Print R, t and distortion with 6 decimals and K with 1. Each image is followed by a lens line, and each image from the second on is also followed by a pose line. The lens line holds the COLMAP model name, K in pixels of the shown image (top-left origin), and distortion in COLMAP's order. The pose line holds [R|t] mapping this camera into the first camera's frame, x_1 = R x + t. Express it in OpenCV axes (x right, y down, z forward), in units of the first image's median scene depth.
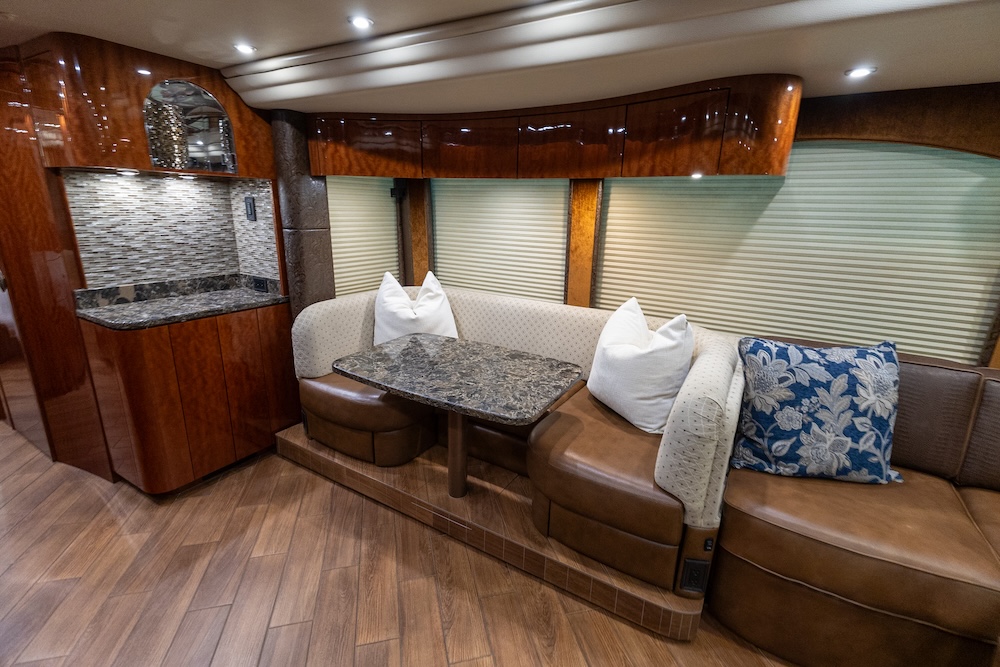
lens RADIAL K [[459.4, 0, 498.2], [0, 459.4, 330.8], [0, 0, 1]] dist [0.026823, -0.006202]
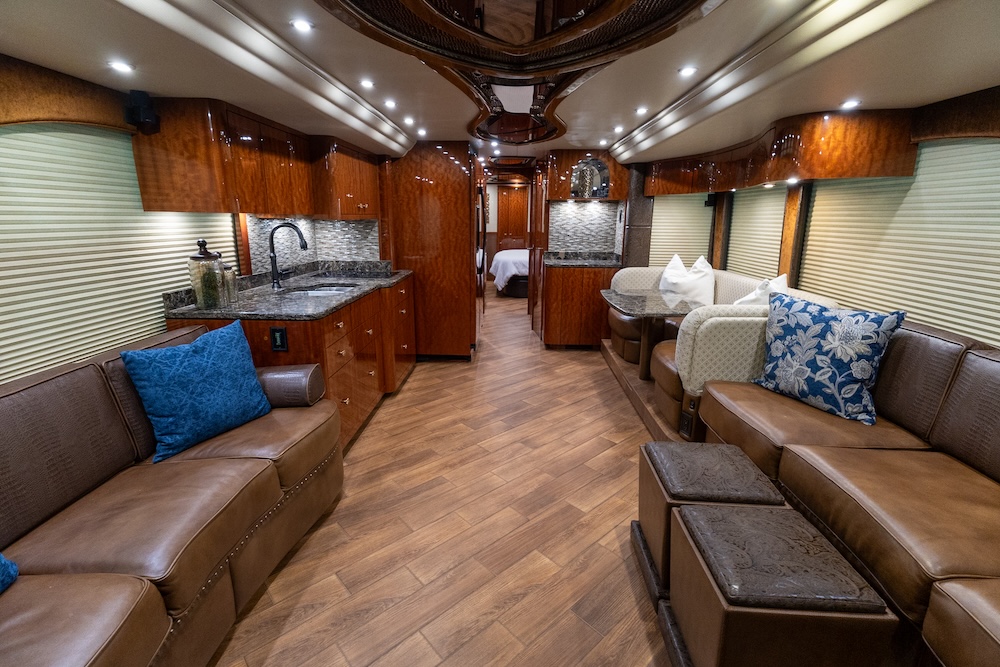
lens RADIAL K [[459.4, 0, 494.5], [0, 459.4, 331.7], [0, 0, 1]] dist [0.026823, -0.006202]
pose [[0.478913, 0.193552, -0.856259, 1.075534], [-0.229004, 0.969164, 0.090989, 0.157832], [0.847467, 0.152511, 0.508469, -0.353876]]
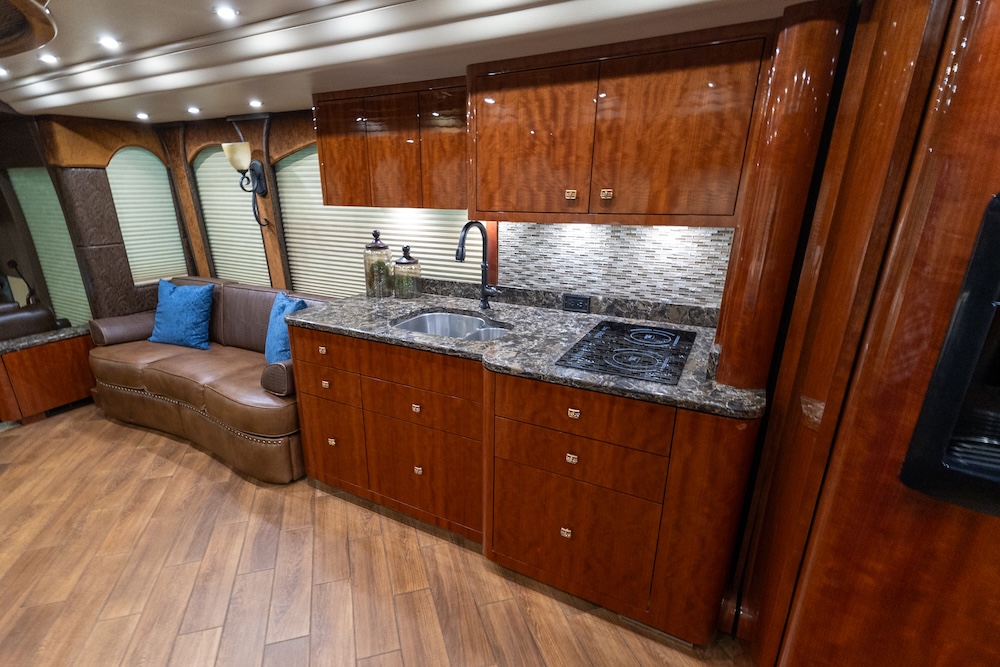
lens RADIAL K [[486.1, 0, 465.7], [0, 486.1, 355.2], [0, 0, 1]] dist [0.027391, -0.005827]
pose [[-0.999554, -0.013144, -0.026804, -0.429079], [-0.026013, 0.824030, 0.565949, -0.233422], [0.014648, 0.566394, -0.824004, 0.769257]]
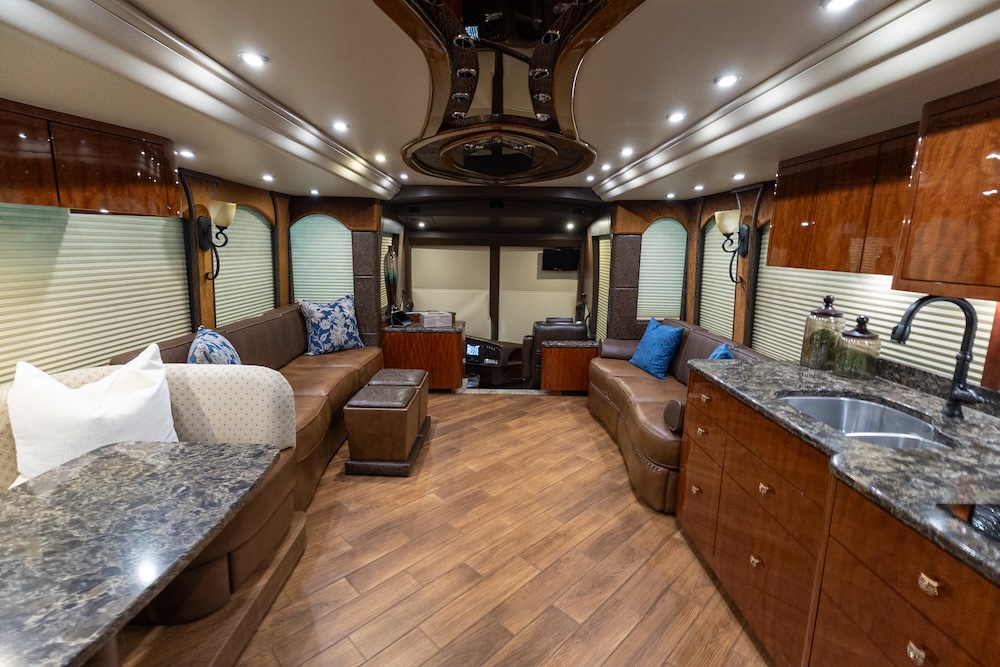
lens RADIAL K [[459.4, 0, 487.9], [0, 459.4, 333.6], [0, 0, 1]] dist [0.026823, -0.006202]
pose [[-0.506367, -0.194677, 0.840055, -0.733753], [0.203076, 0.919862, 0.335581, -0.218198], [-0.838064, 0.340523, -0.426254, 0.690926]]
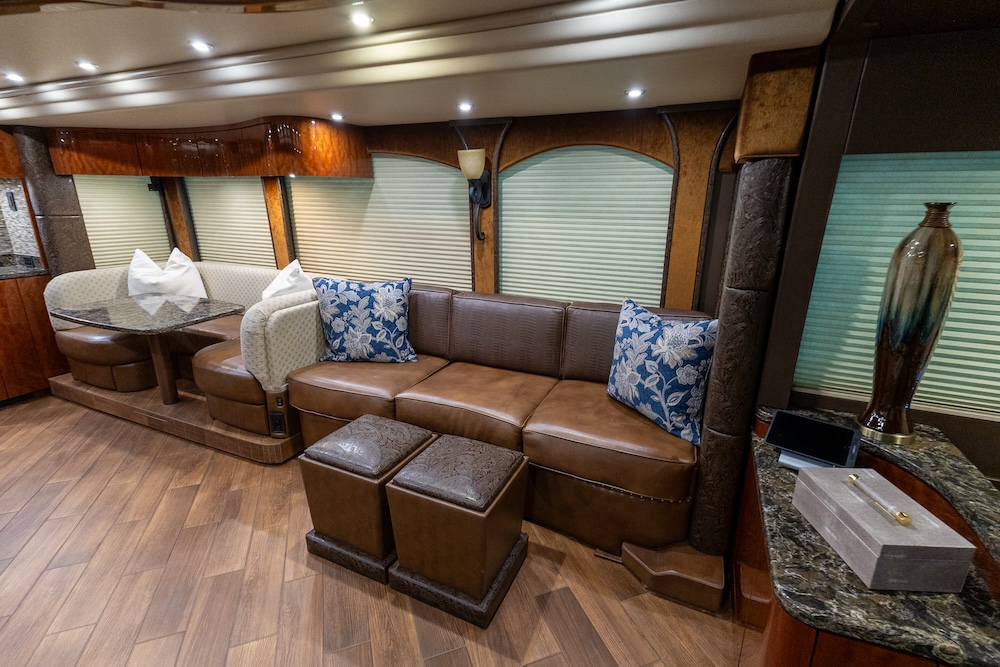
lens RADIAL K [[459.4, 0, 497.2], [0, 459.4, 330.7], [0, 0, 1]] dist [0.026823, -0.006202]
pose [[0.993232, -0.045257, 0.106967, 0.764245], [0.044036, 0.998935, 0.013750, 0.159660], [-0.107476, -0.008947, 0.994167, -0.513111]]
